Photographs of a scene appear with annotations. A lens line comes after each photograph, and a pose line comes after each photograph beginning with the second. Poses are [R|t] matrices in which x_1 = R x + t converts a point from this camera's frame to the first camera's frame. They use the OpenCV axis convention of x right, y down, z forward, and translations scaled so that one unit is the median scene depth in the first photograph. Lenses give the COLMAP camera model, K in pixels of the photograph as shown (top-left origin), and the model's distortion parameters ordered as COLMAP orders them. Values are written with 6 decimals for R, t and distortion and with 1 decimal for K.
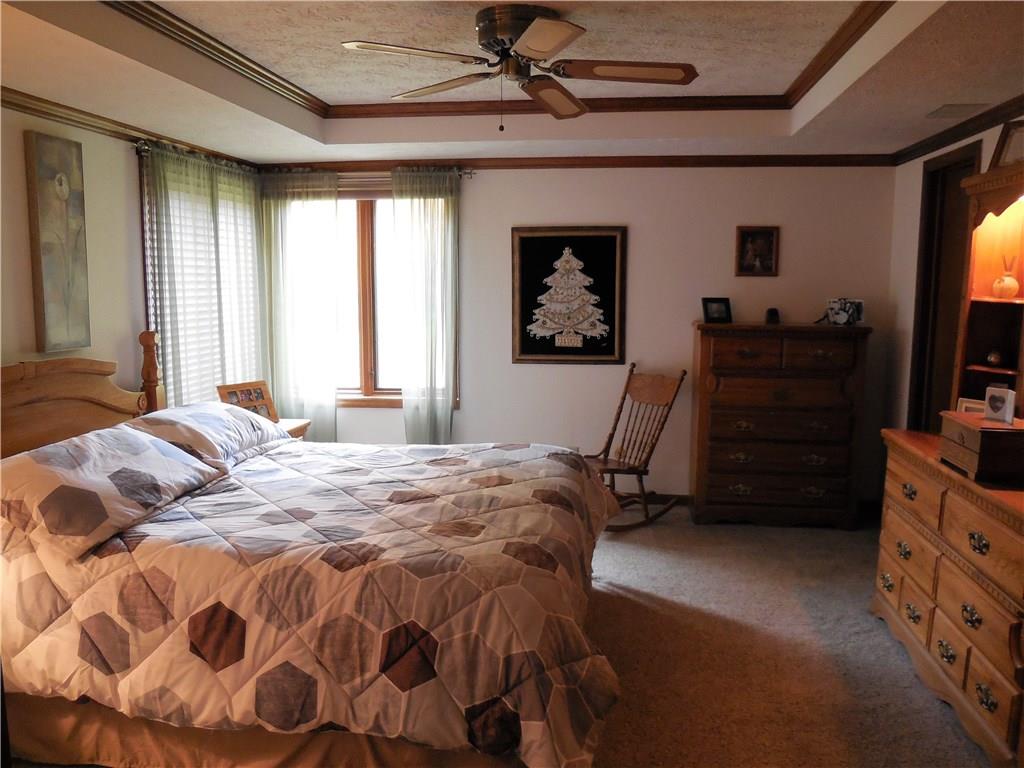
lens RADIAL K [[855.4, 0, 512.0], [0, 855.4, 384.0], [0, 0, 1]] dist [-0.058321, 0.059983]
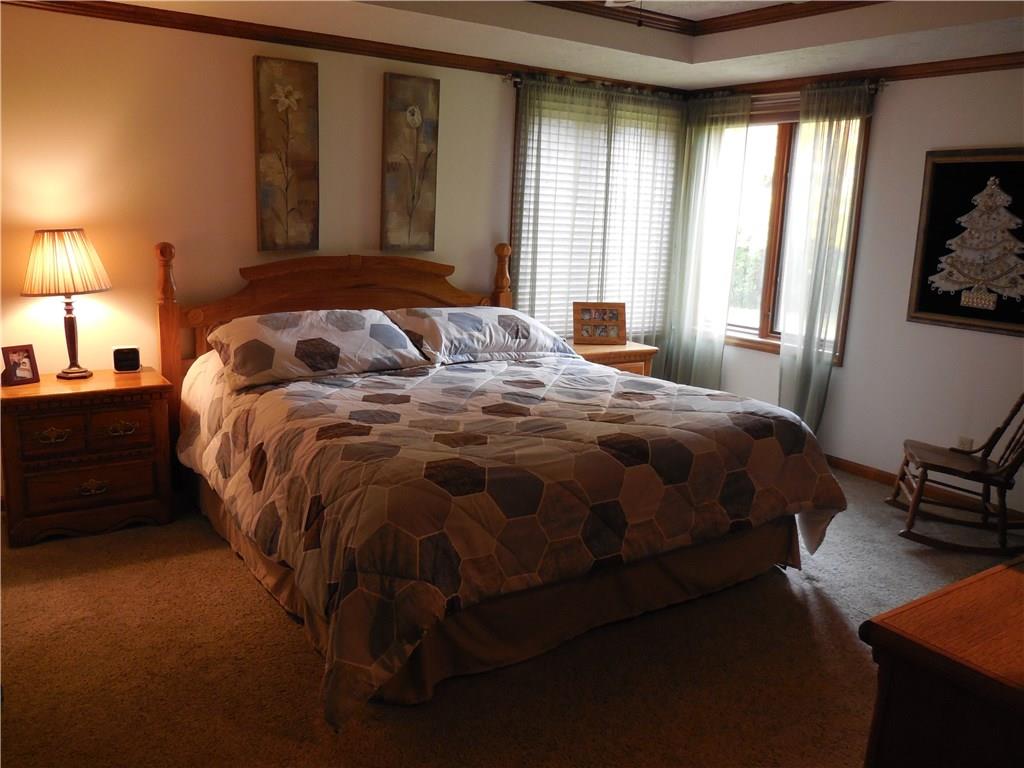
lens RADIAL K [[855.4, 0, 512.0], [0, 855.4, 384.0], [0, 0, 1]] dist [-0.058321, 0.059983]
pose [[0.674599, 0.175042, -0.717130, 0.346018], [-0.131166, 0.984444, 0.116902, -0.010113], [0.726437, 0.015201, 0.687065, 0.175741]]
